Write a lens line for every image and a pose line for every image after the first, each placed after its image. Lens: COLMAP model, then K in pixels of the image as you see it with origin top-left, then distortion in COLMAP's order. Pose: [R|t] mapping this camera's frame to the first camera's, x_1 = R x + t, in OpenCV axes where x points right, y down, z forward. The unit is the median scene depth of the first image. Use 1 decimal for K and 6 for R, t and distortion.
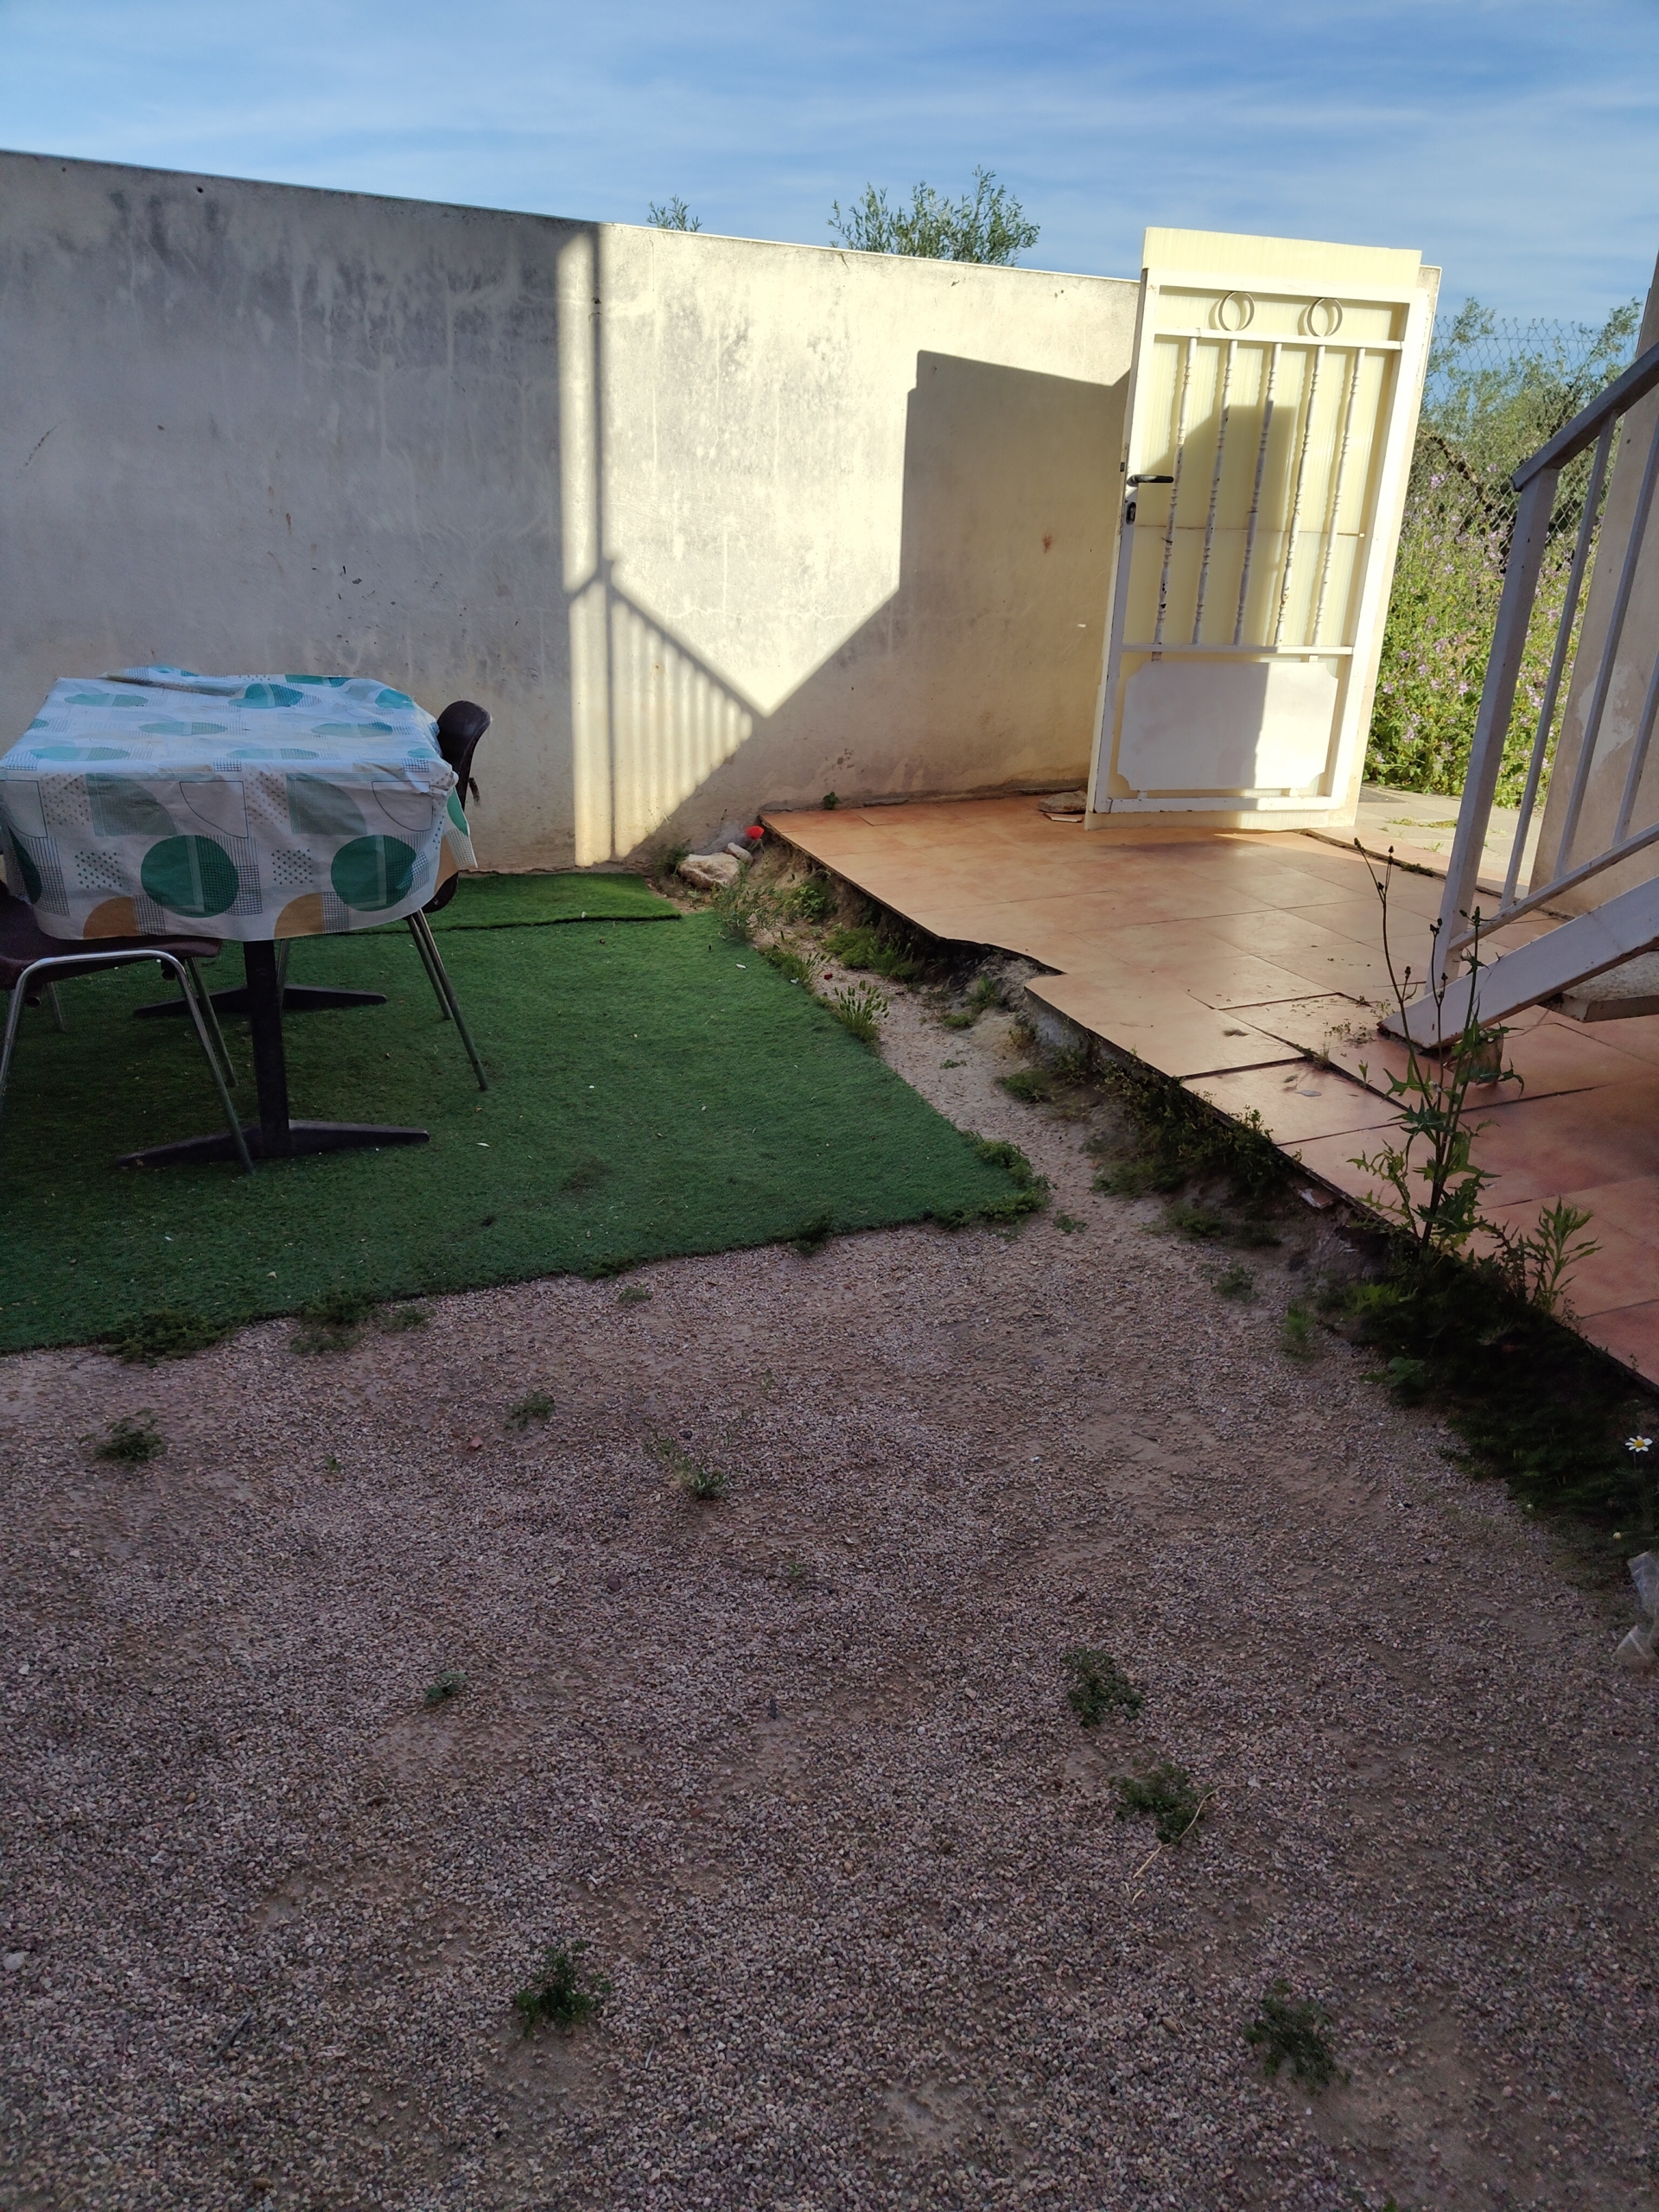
lens RADIAL K [[1540.4, 0, 860.8], [0, 1540.4, 1115.8], [0, 0, 1]] dist [0.020685, -0.007290]
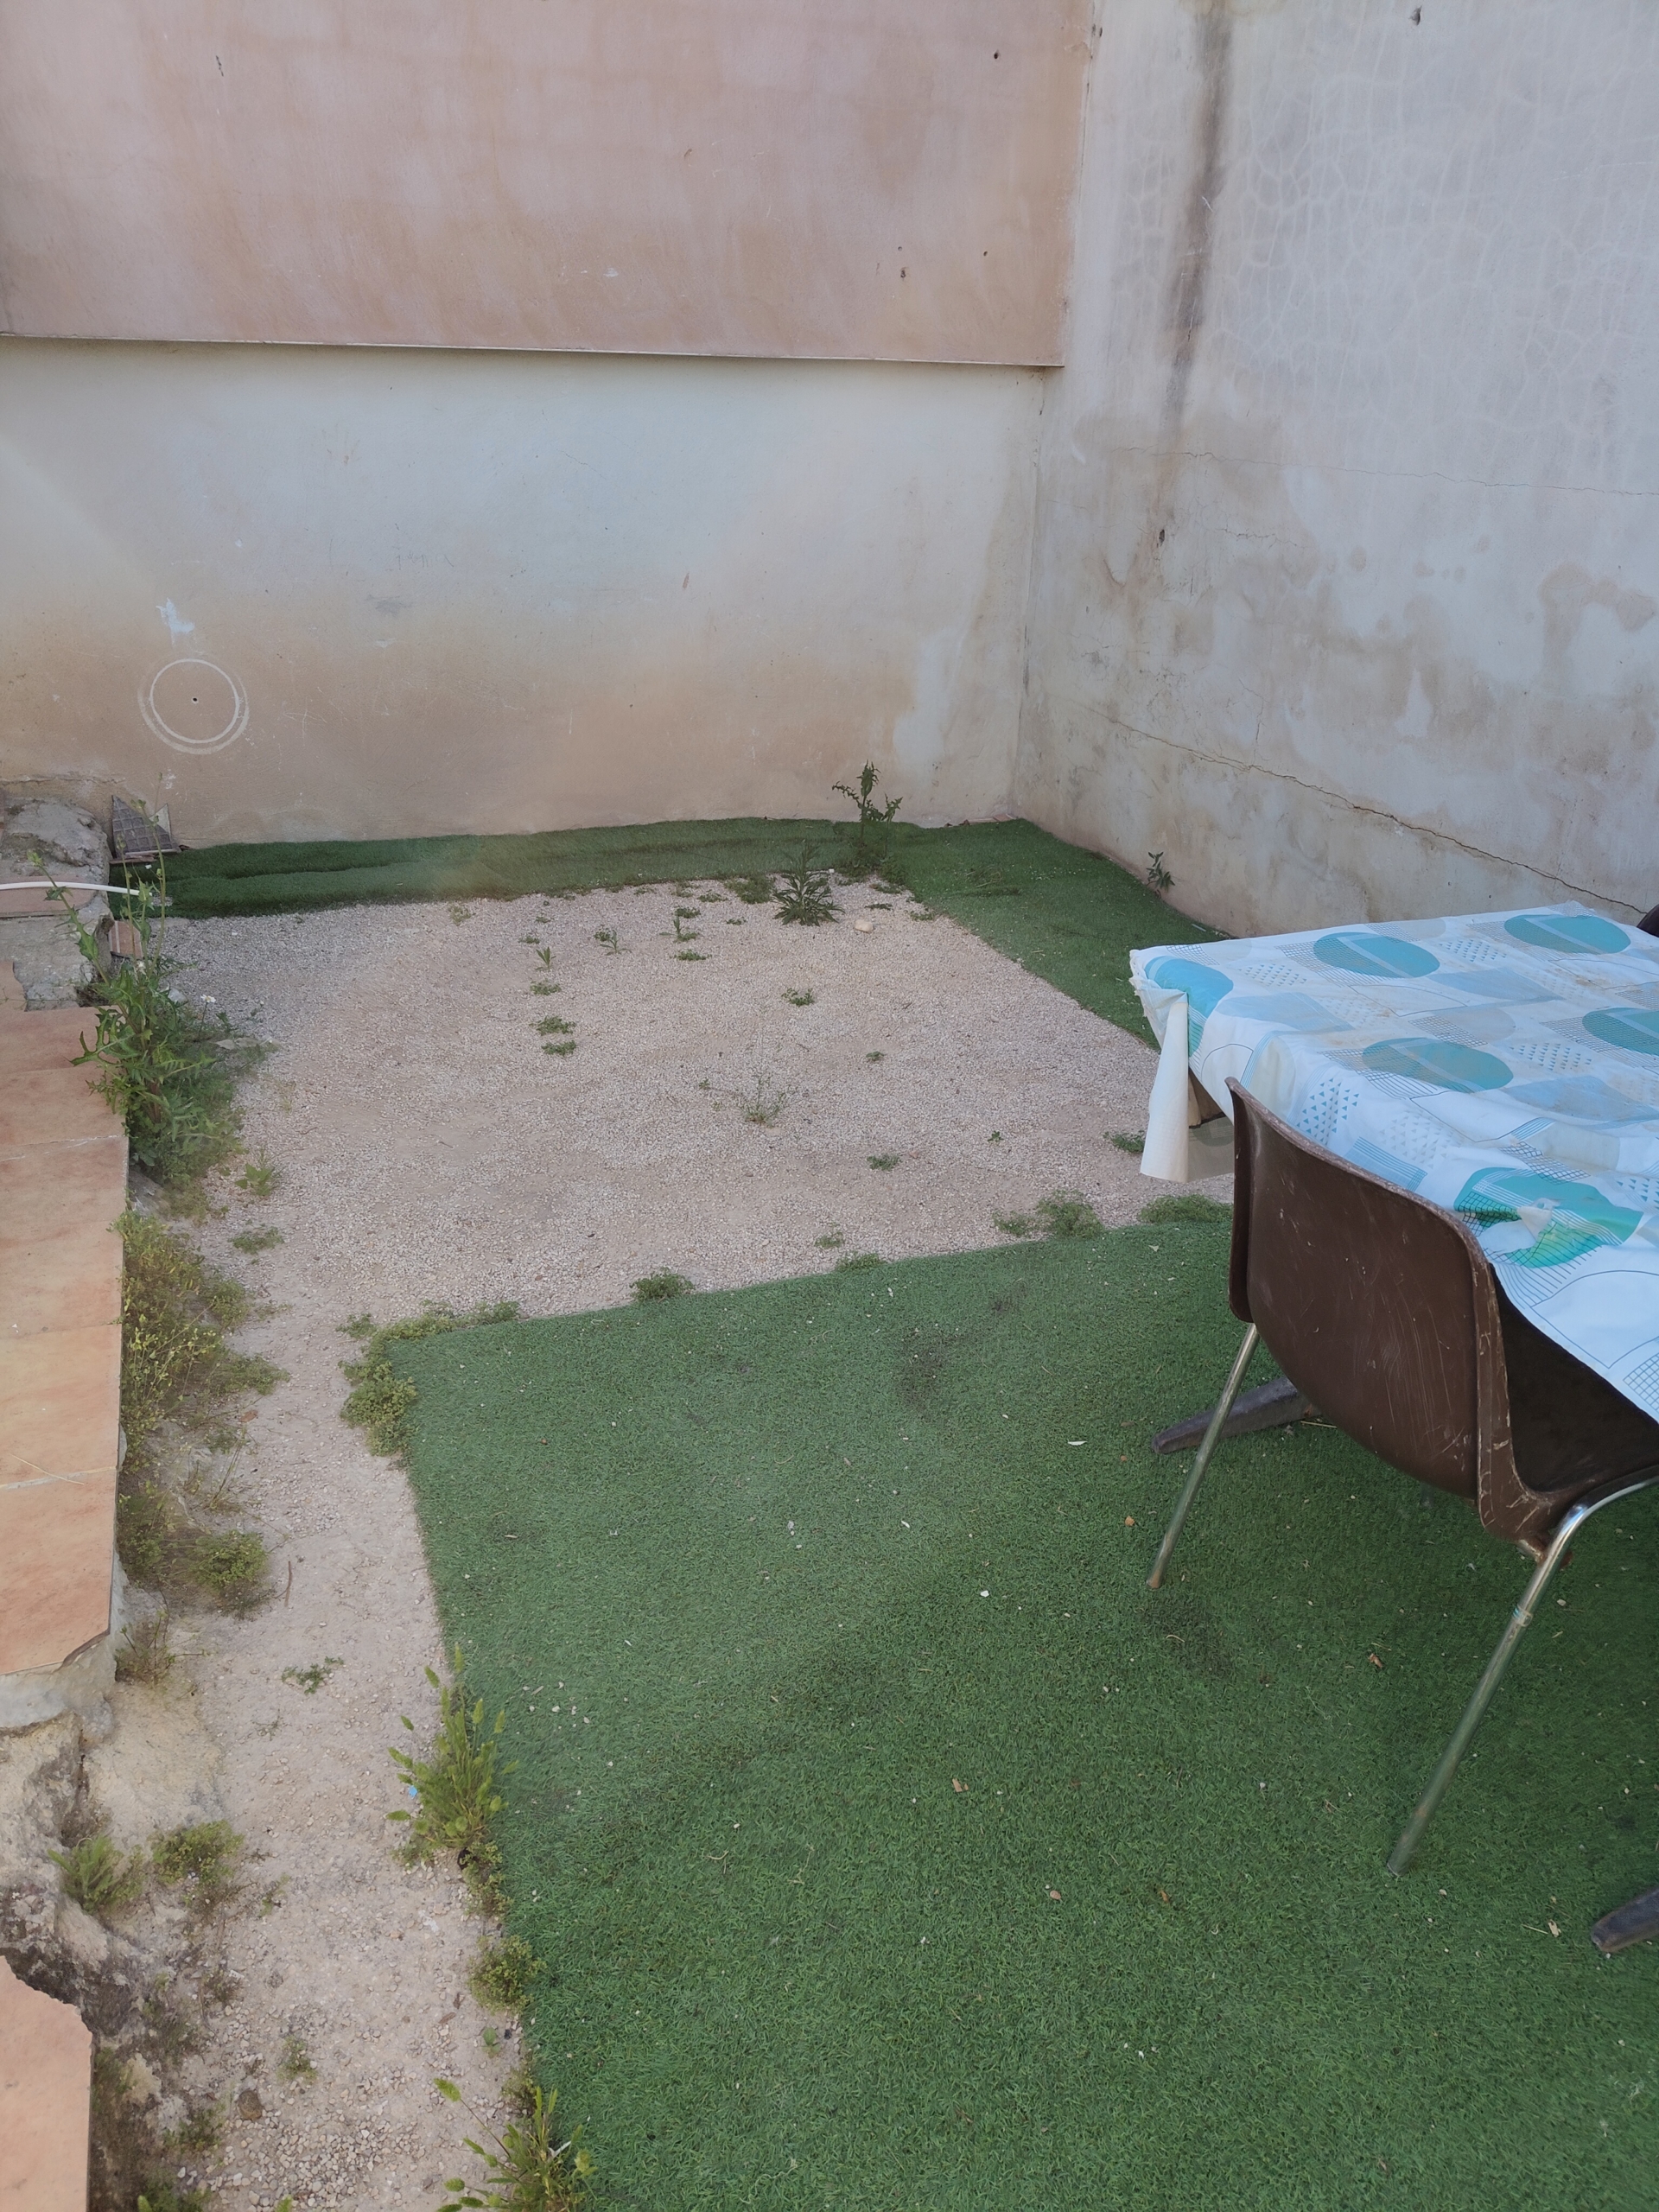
lens RADIAL K [[1535.2, 0, 854.4], [0, 1535.2, 1119.8], [0, 0, 1]] dist [0.028872, -0.020931]
pose [[-0.997044, -0.072036, -0.026712, -0.101616], [-0.068097, 0.667614, 0.741387, -0.601443], [-0.035574, 0.741015, -0.670546, 1.321812]]
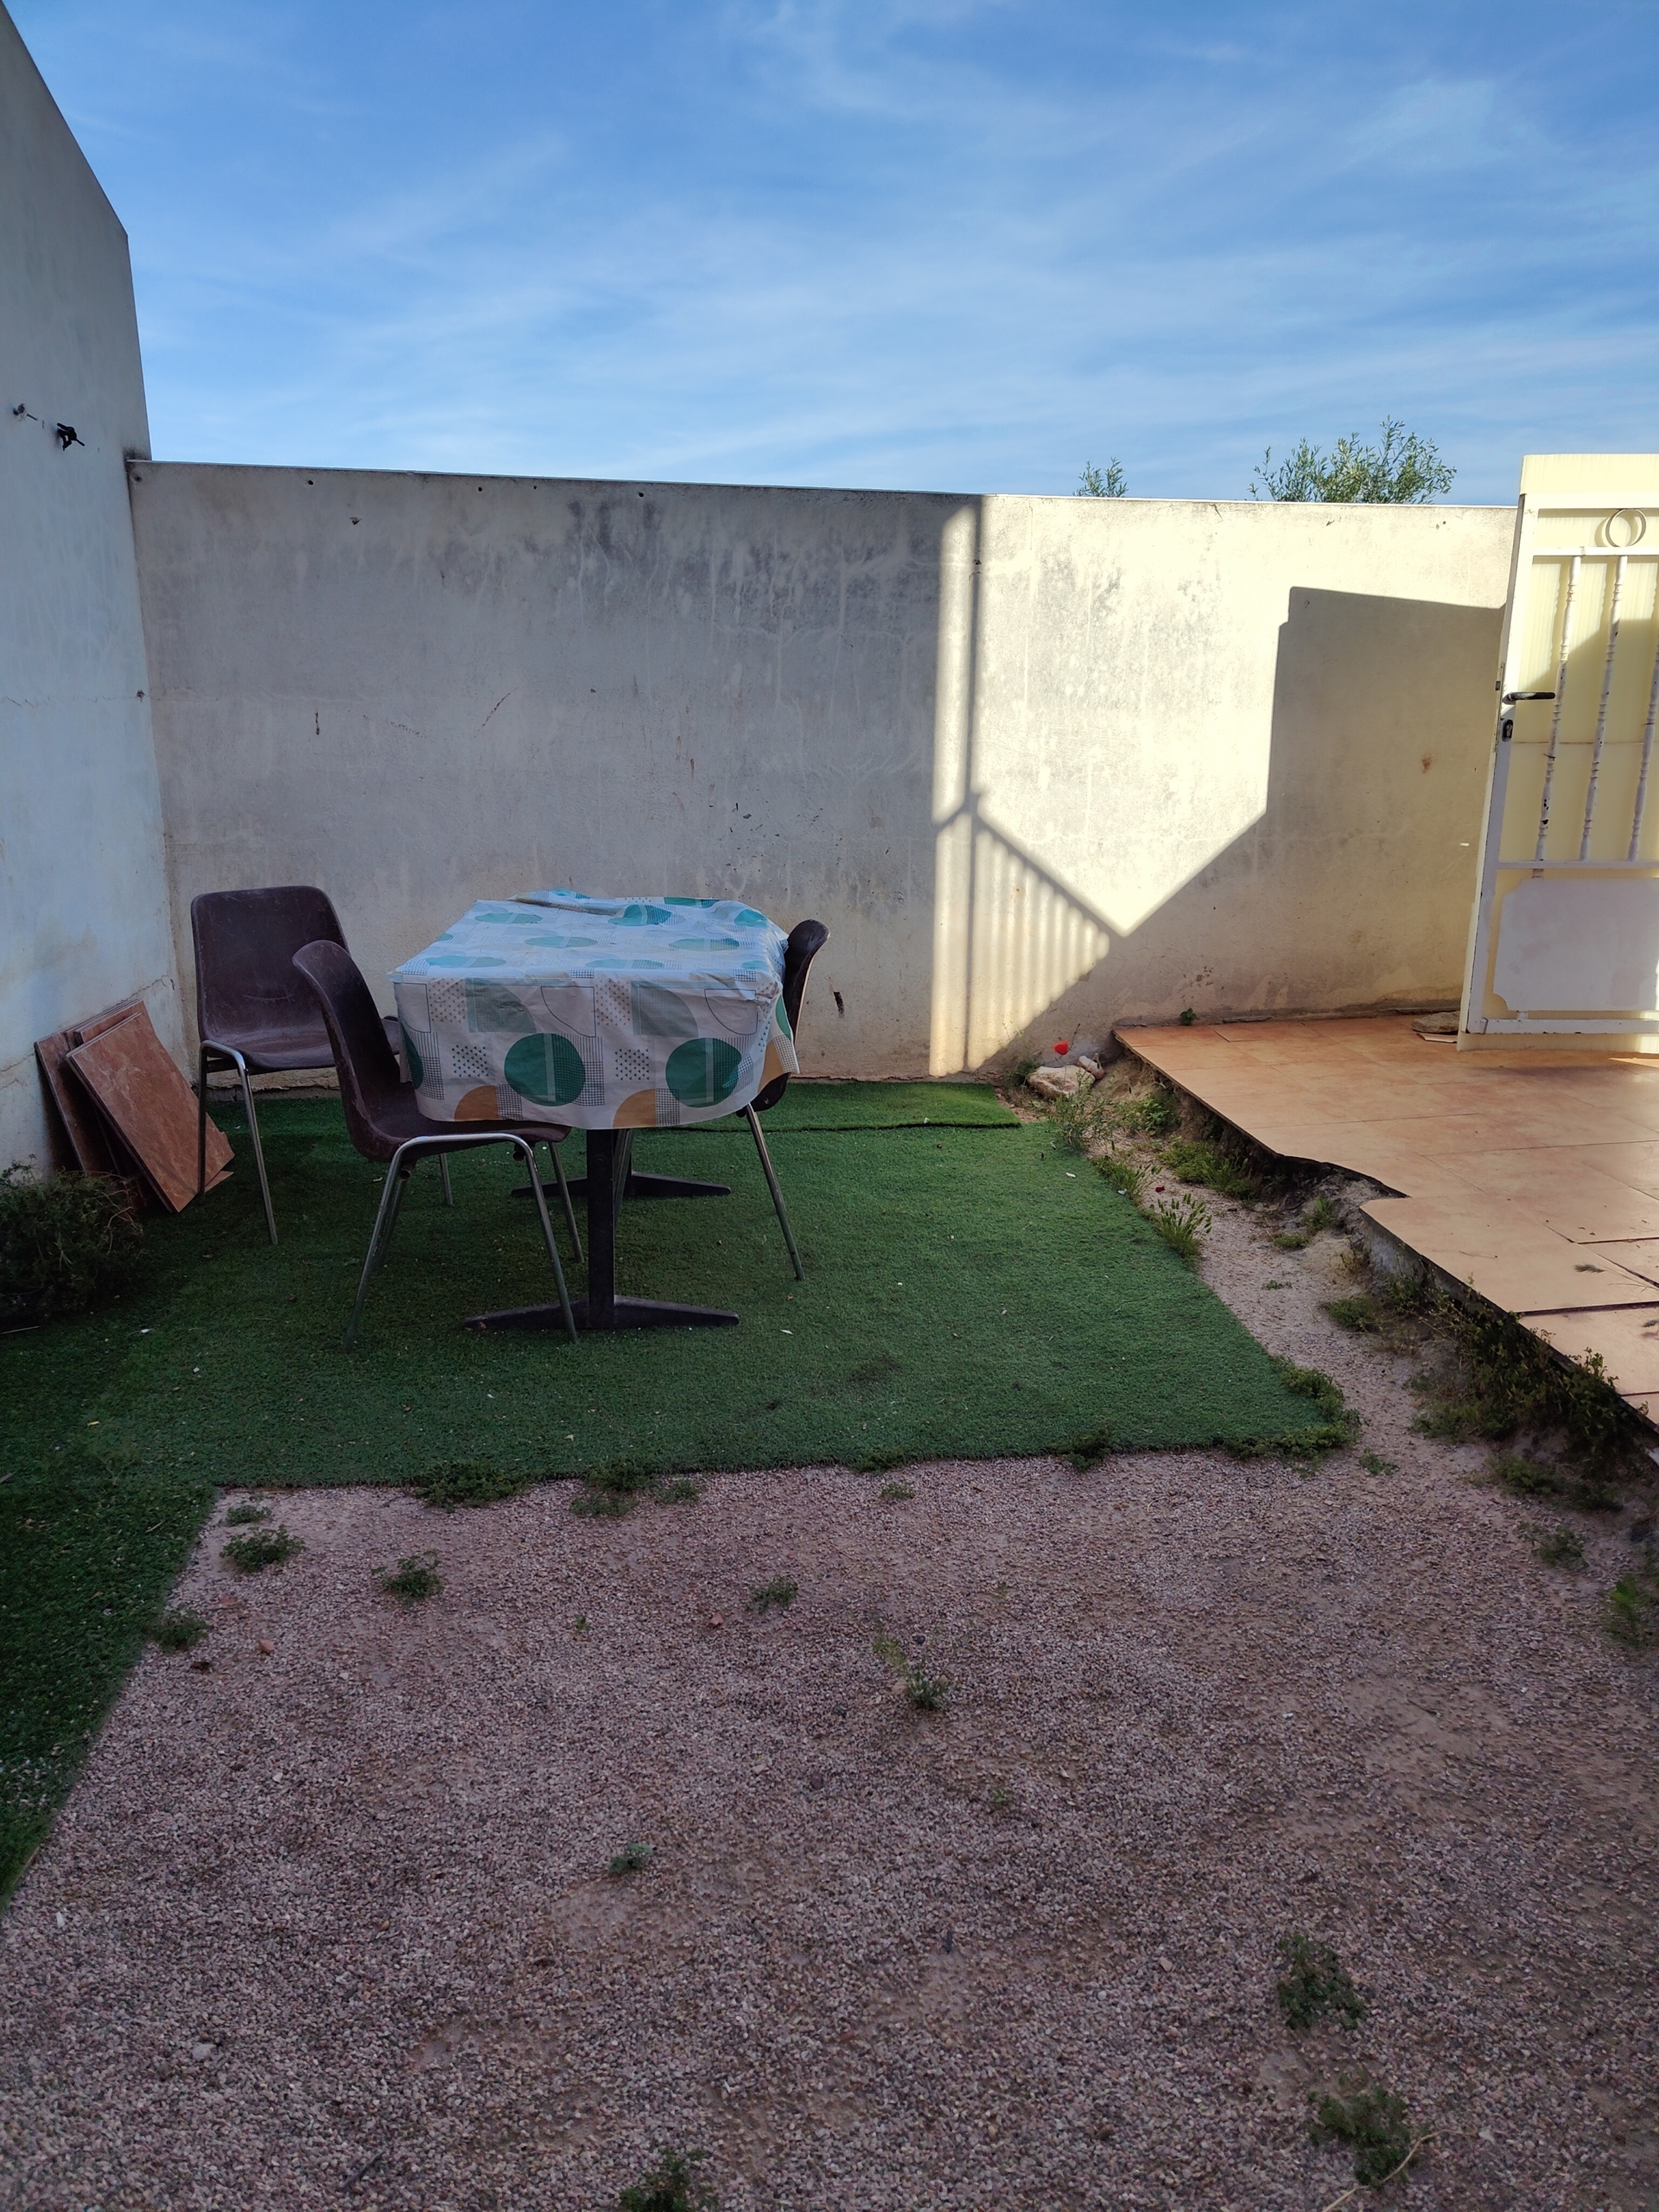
lens RADIAL K [[1533.3, 0, 842.6], [0, 1533.3, 1118.5], [0, 0, 1]] dist [0.014968, -0.006168]
pose [[0.960922, 0.033820, -0.274745, 0.065414], [-0.071279, 0.989271, -0.127523, 0.004905], [0.267484, 0.142123, 0.953023, 0.005441]]
